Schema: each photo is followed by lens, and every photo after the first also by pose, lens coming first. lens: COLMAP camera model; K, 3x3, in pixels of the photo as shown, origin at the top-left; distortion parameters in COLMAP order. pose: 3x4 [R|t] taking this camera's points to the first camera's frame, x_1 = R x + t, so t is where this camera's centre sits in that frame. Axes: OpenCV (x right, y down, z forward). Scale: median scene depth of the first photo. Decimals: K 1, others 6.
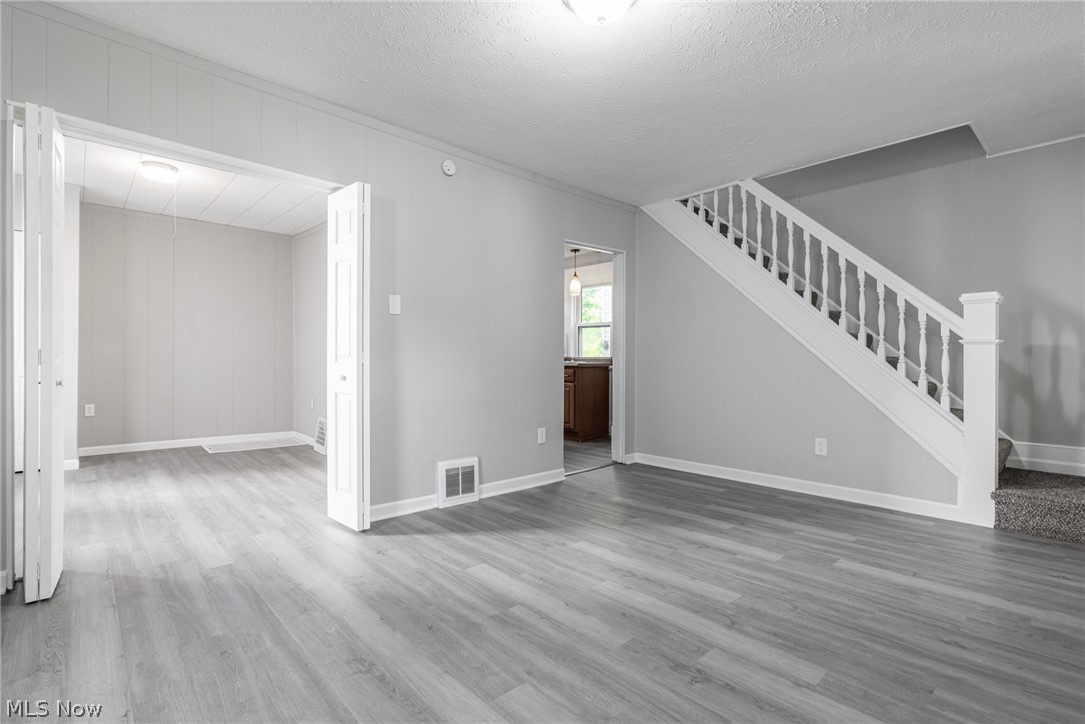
lens RADIAL K [[510.5, 0, 541.2], [0, 510.5, 359.1], [0, 0, 1]] dist [-0.001056, -0.000050]
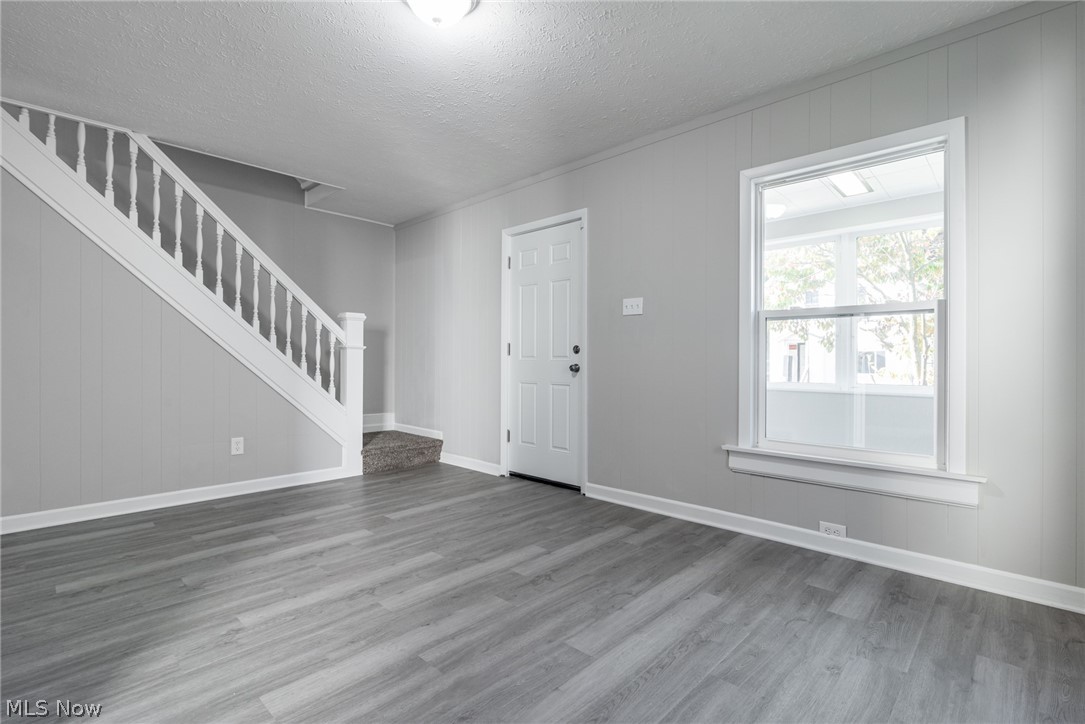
lens RADIAL K [[510.5, 0, 539.7], [0, 510.5, 360.9], [0, 0, 1]] dist [-0.001056, -0.000050]
pose [[-0.067337, -0.001664, 0.997729, -0.707405], [-0.008518, 0.999963, 0.001093, -0.002445], [-0.997694, -0.008425, -0.067348, 0.683641]]
